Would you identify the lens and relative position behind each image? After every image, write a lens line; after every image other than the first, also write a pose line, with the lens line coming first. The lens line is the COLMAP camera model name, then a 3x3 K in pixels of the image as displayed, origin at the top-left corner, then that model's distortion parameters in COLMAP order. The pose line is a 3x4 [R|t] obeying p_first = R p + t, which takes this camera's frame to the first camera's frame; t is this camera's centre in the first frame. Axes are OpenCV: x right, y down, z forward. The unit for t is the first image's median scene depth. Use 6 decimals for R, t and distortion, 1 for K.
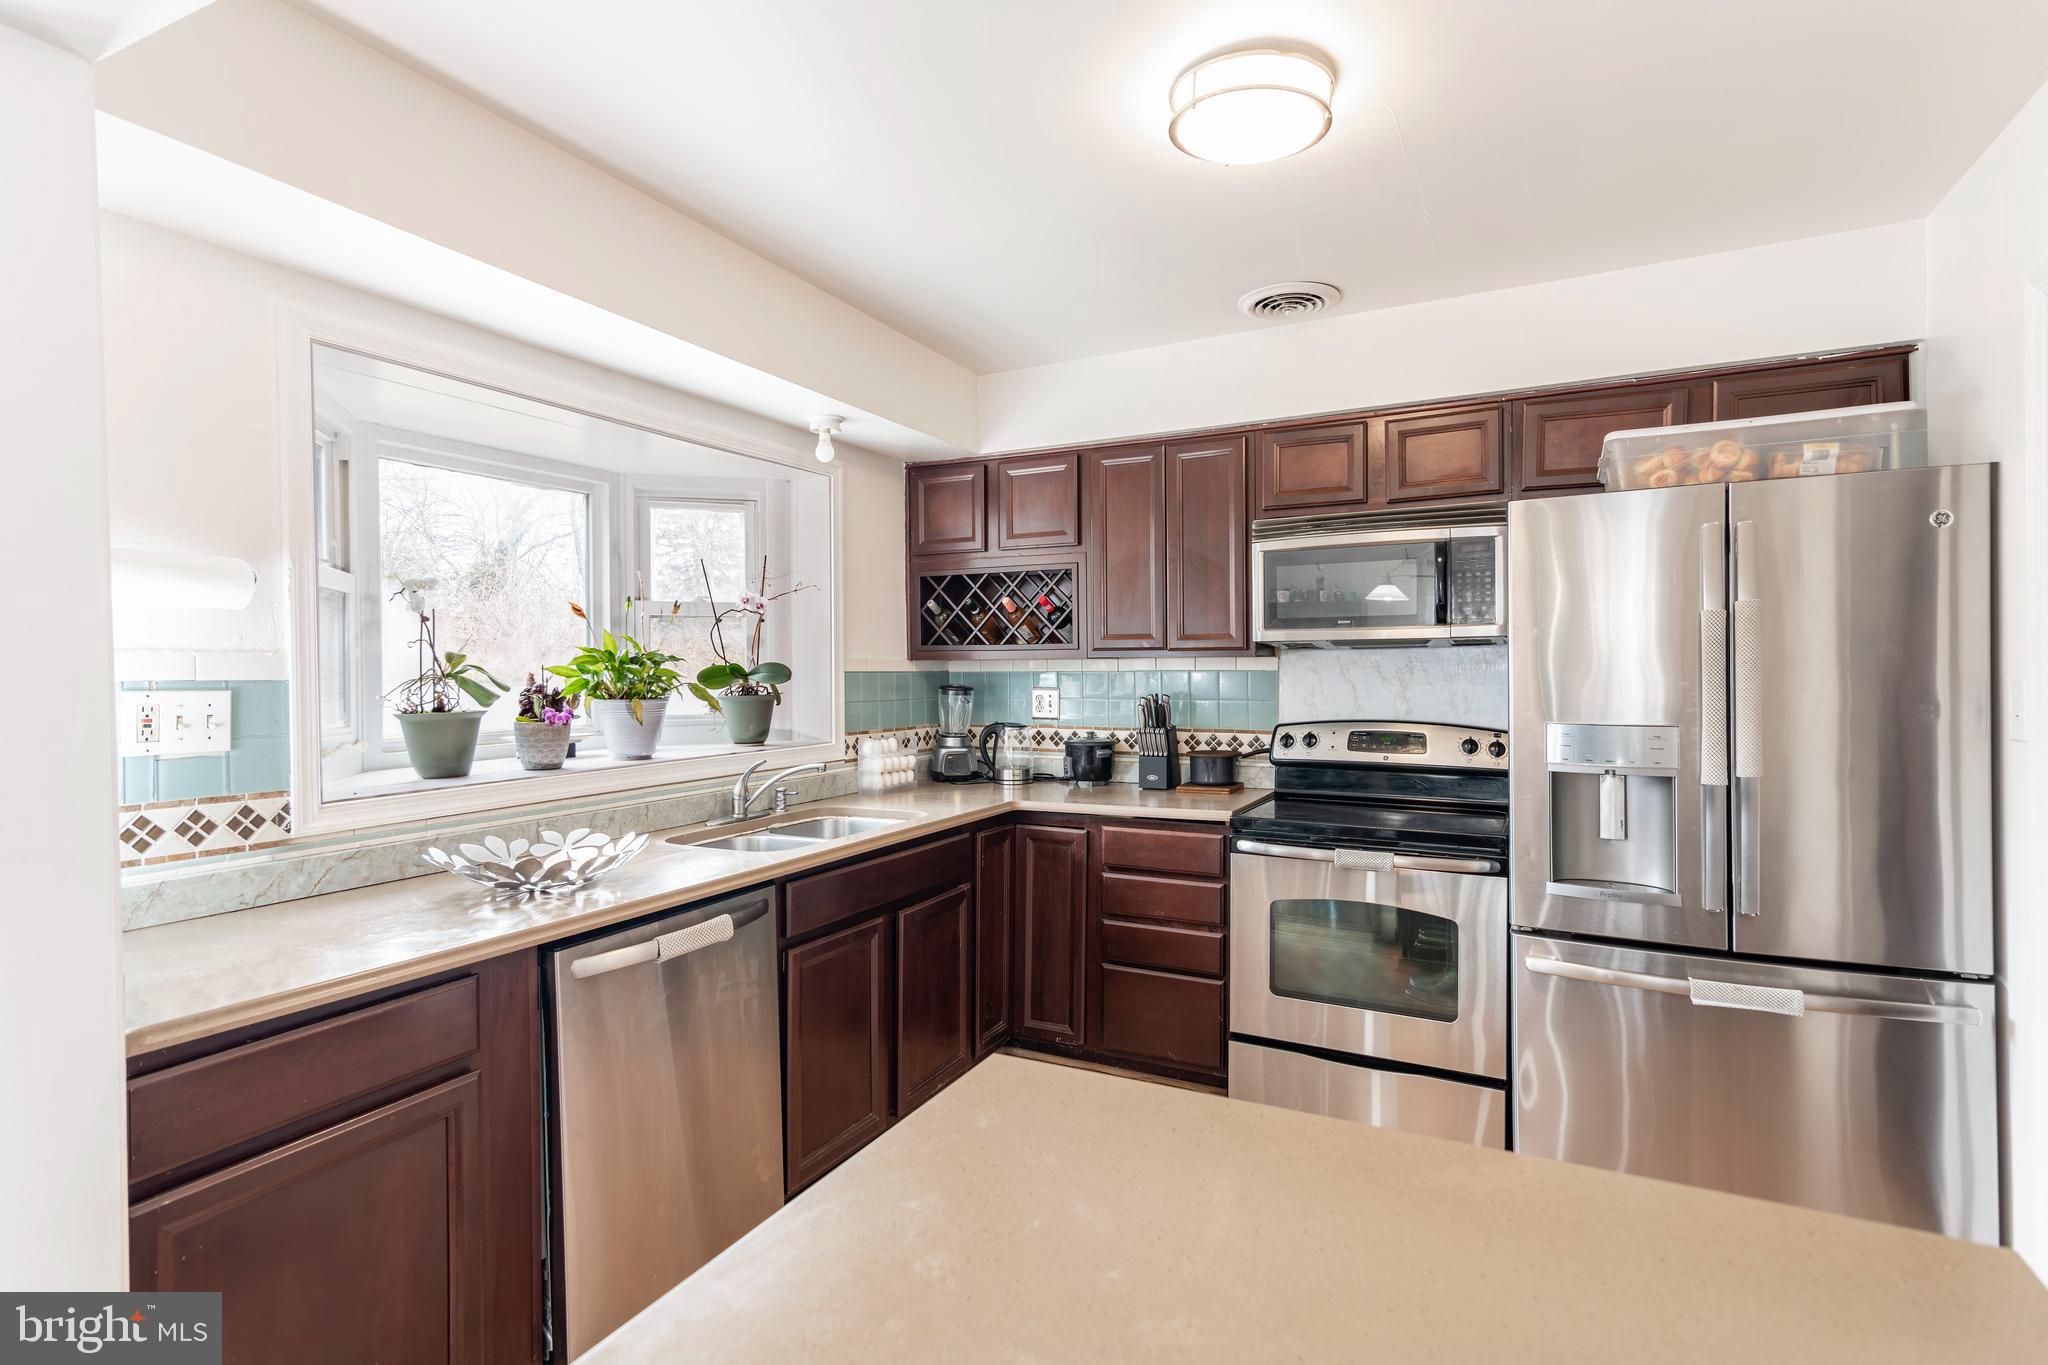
lens RADIAL K [[1006.4, 0, 1022.2], [0, 1006.4, 677.6], [0, 0, 1]] dist [0.001756, -0.000205]
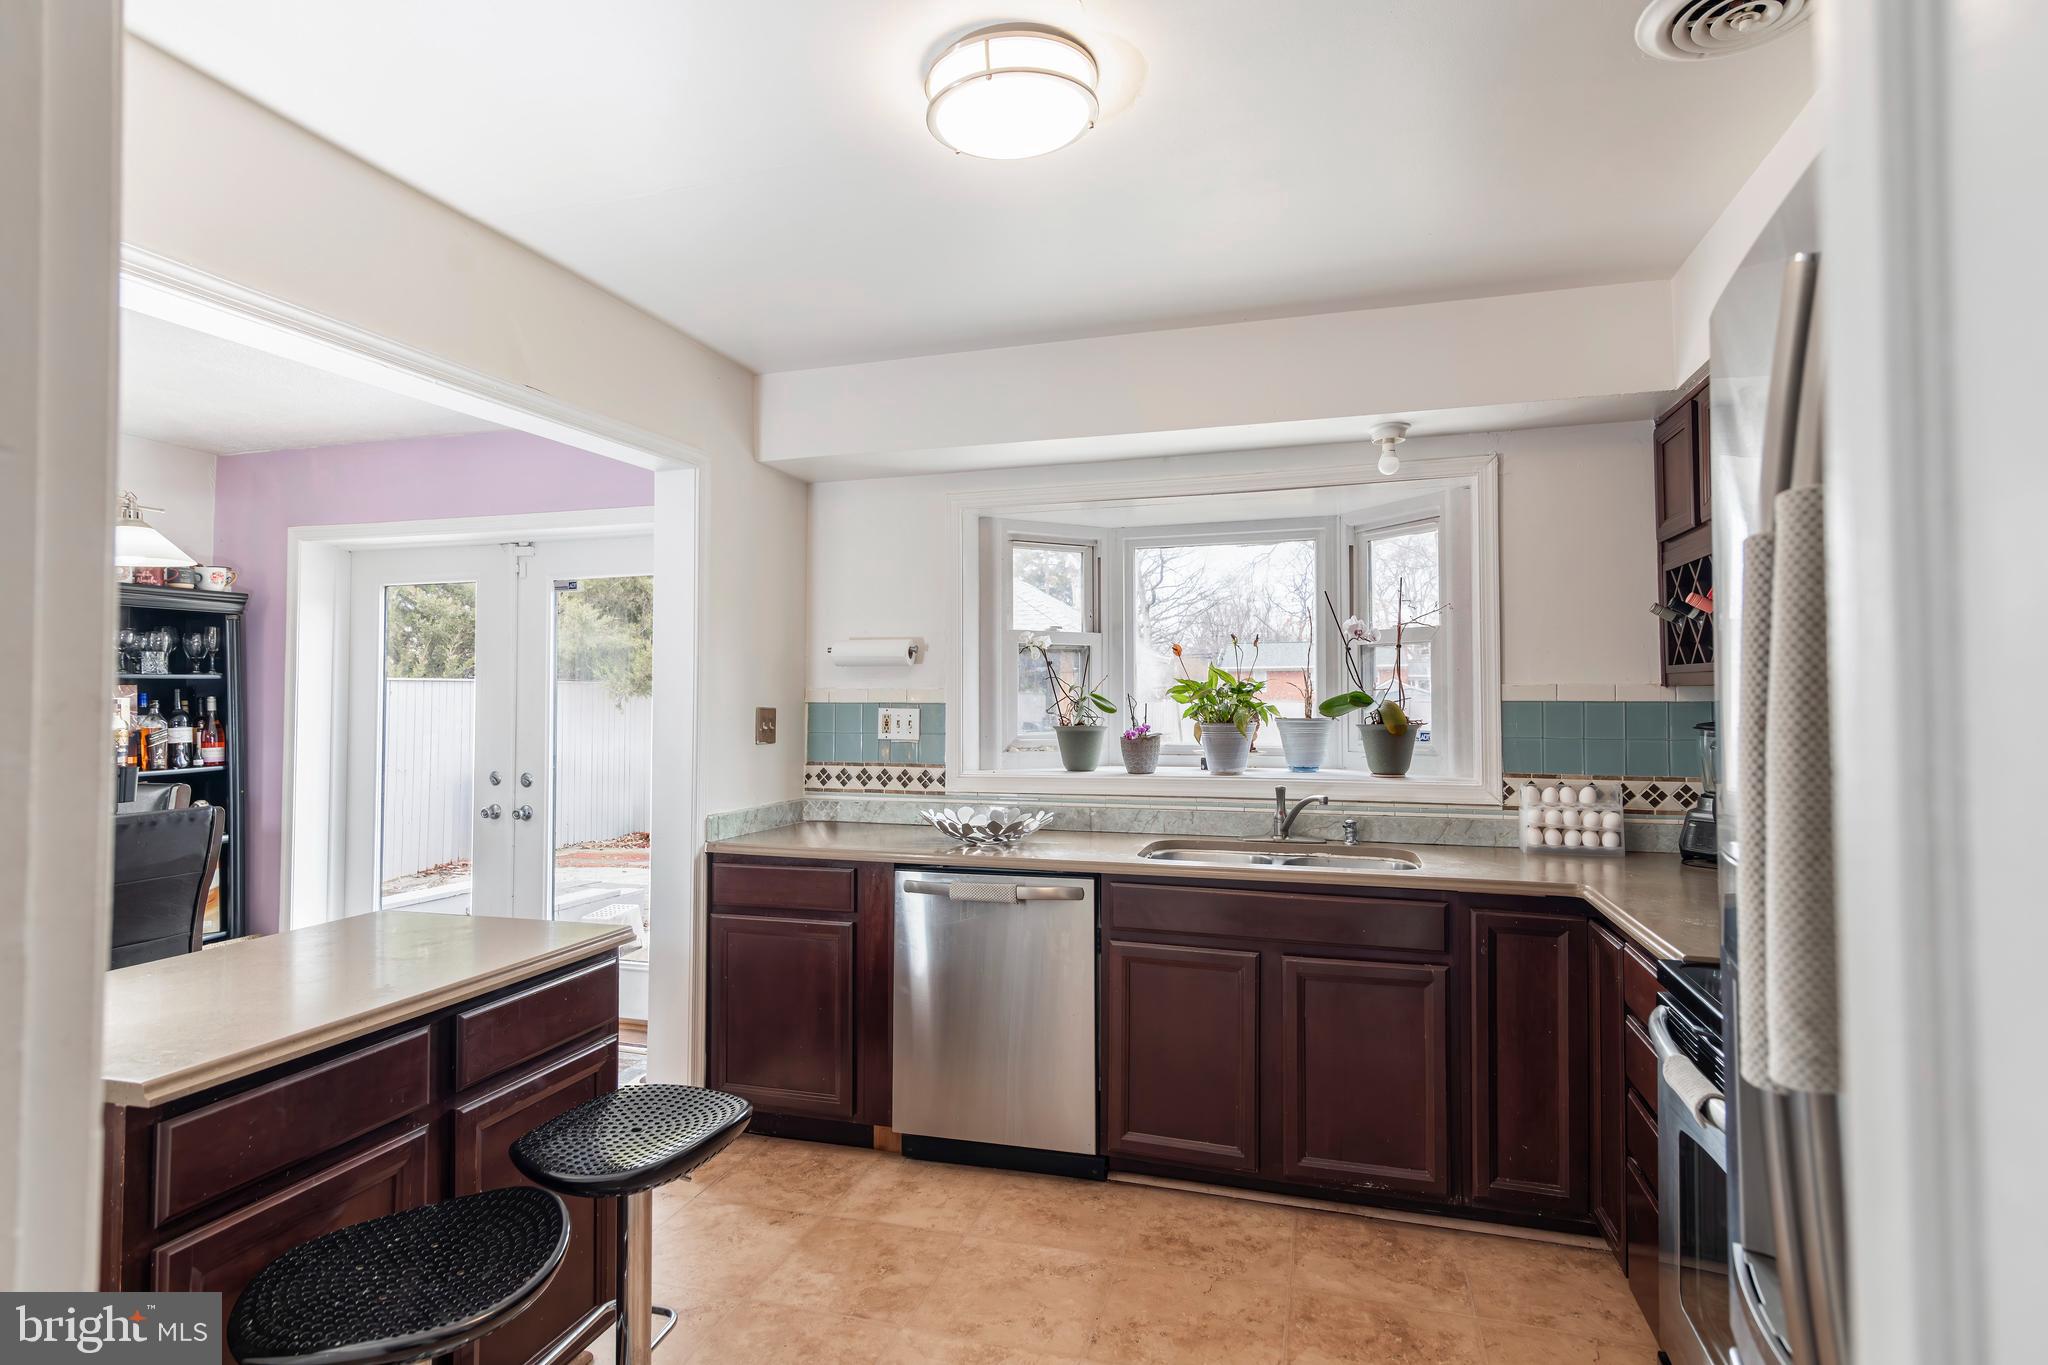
lens RADIAL K [[1006.4, 0, 1006.2], [0, 1006.4, 686.8], [0, 0, 1]] dist [0.001756, -0.000205]
pose [[0.165724, -0.010240, -0.986119, 0.555607], [-0.010304, 0.999874, -0.012114, -0.002571], [0.986118, 0.012168, 0.165597, 0.433444]]
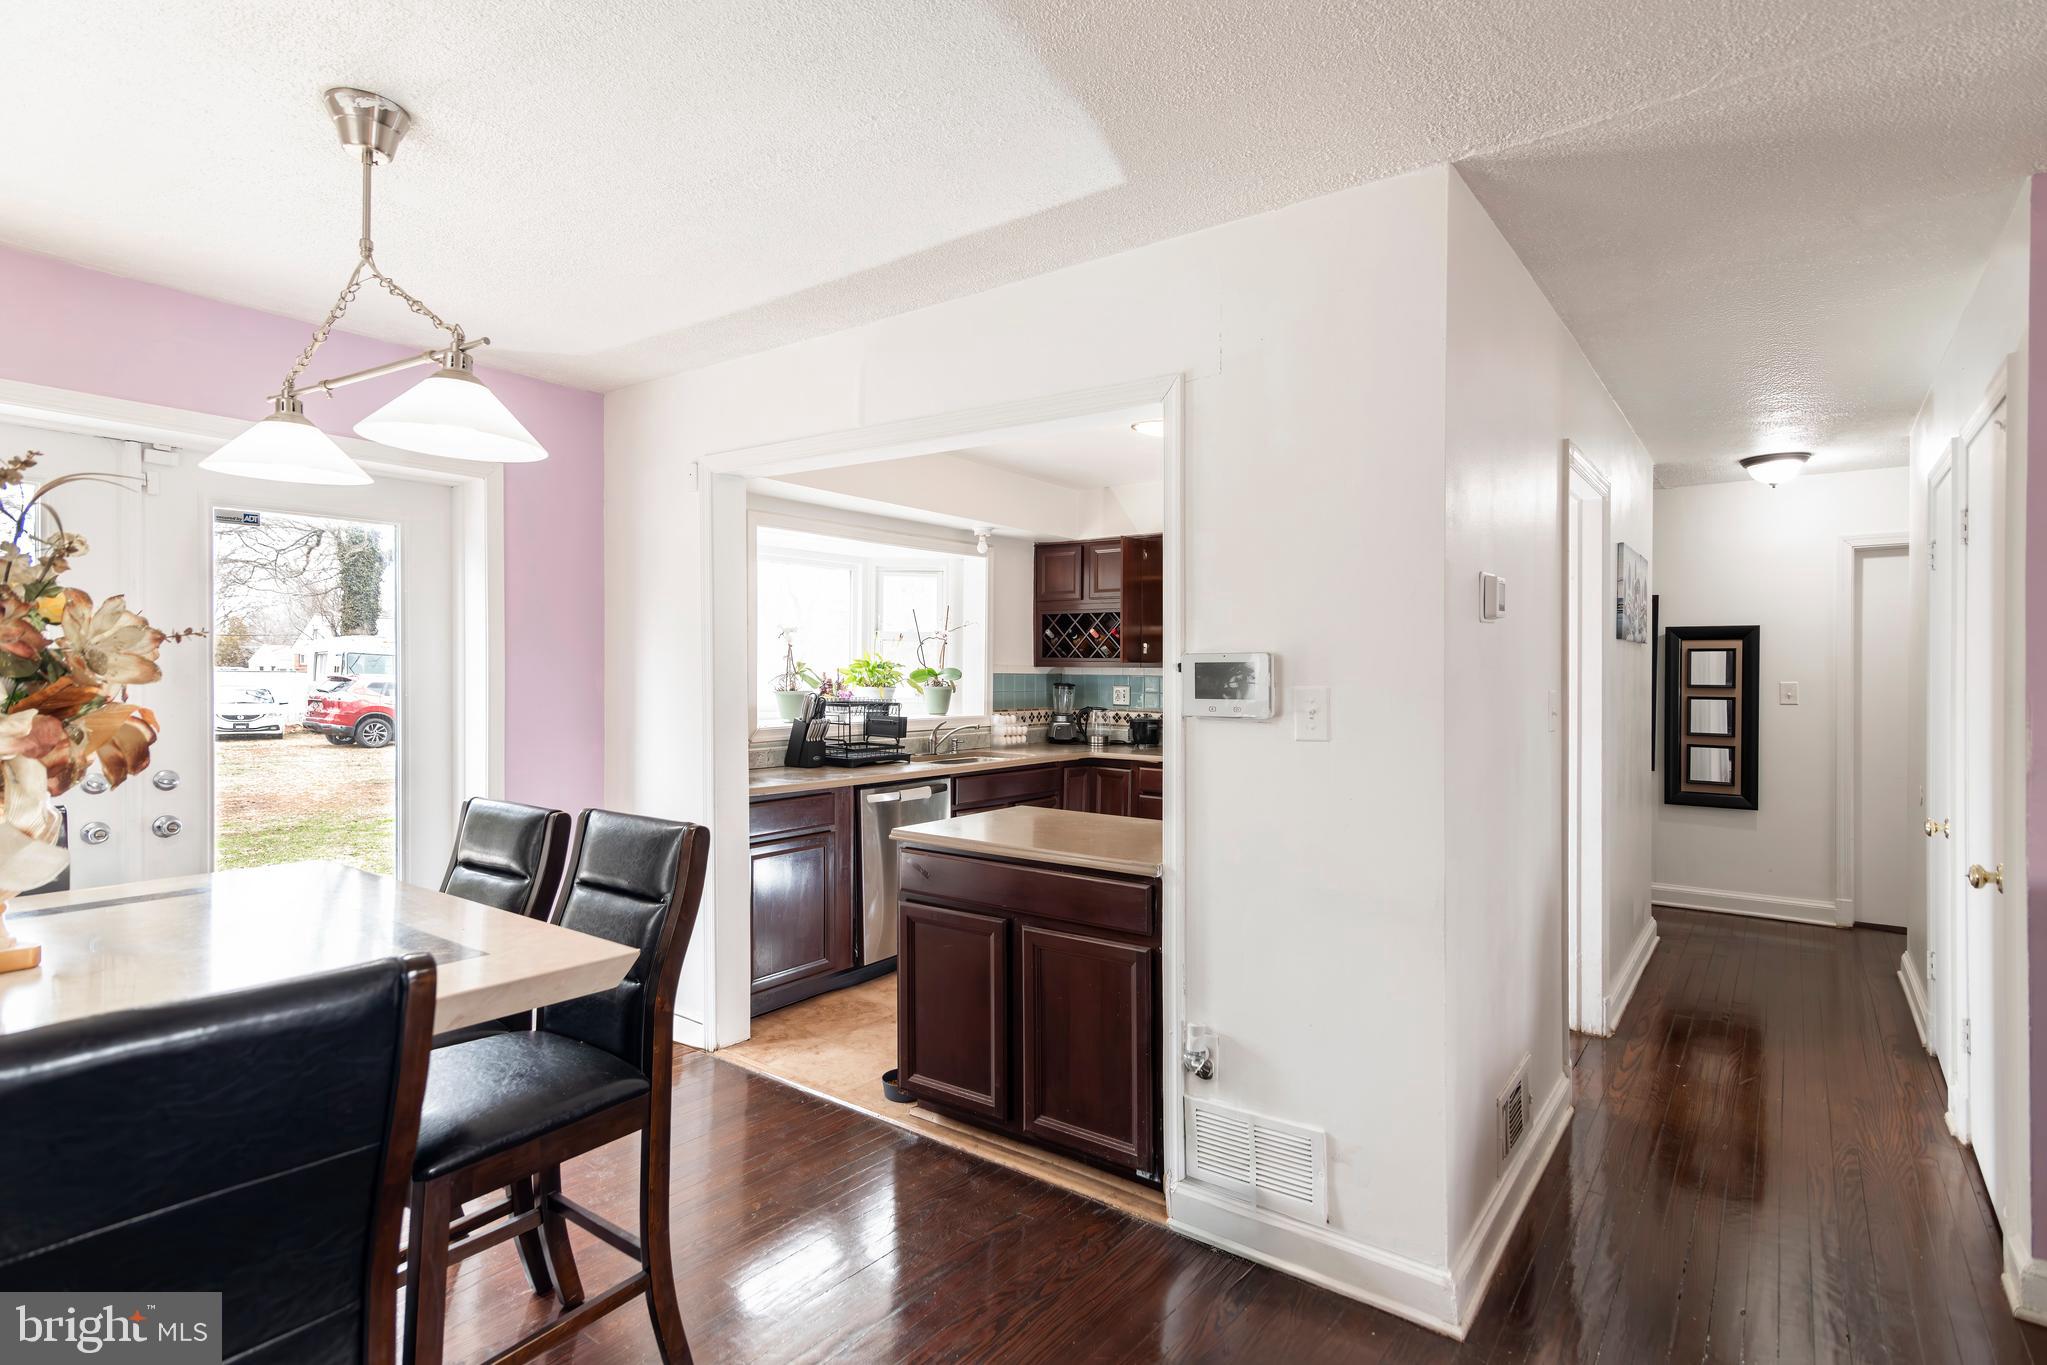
lens RADIAL K [[1005.9, 0, 1014.9], [0, 1005.9, 675.5], [0, 0, 1]] dist [0.001756, -0.000205]
pose [[0.983401, 0.013510, -0.180943, 0.152780], [-0.014378, 0.999891, -0.003489, 0.002588], [0.180876, 0.006033, 0.983487, -0.603189]]
